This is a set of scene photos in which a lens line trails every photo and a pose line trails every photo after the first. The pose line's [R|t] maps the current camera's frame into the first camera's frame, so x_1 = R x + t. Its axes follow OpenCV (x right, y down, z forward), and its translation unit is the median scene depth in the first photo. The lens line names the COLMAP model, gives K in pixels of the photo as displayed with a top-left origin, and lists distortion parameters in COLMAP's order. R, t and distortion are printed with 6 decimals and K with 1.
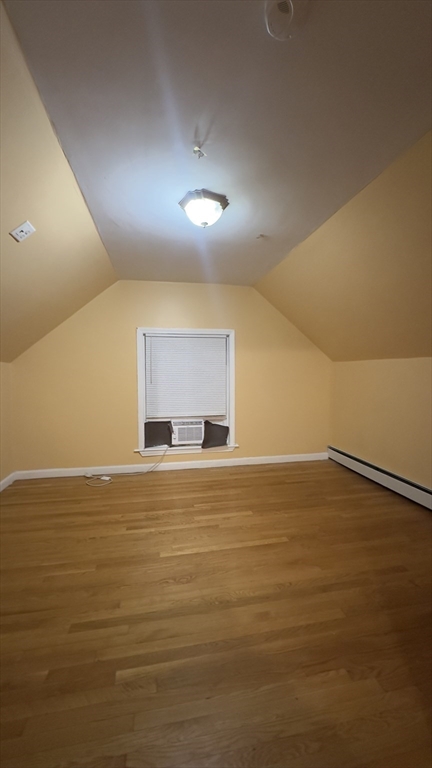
lens RADIAL K [[306.0, 0, 217.8], [0, 306.0, 386.6], [0, 0, 1]] dist [-0.005915, 0.001491]
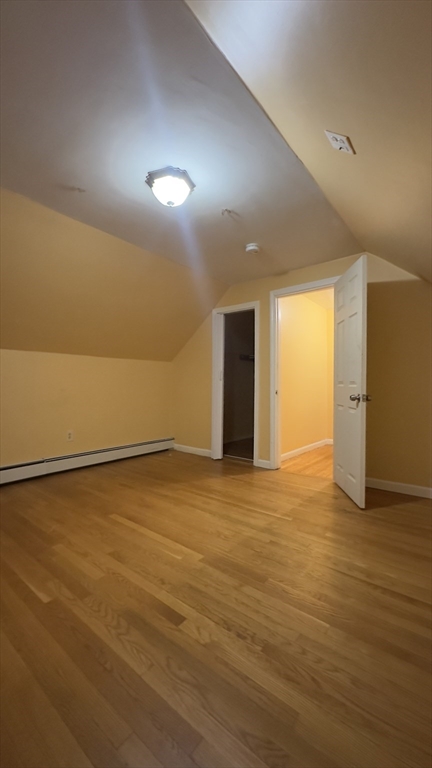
lens RADIAL K [[306.0, 0, 217.6], [0, 306.0, 381.4], [0, 0, 1]] dist [-0.005915, 0.001491]
pose [[-0.639055, 0.004811, 0.769146, -0.785568], [0.035725, 0.999087, 0.023433, 0.032039], [-0.768331, 0.042453, -0.638643, 1.332326]]
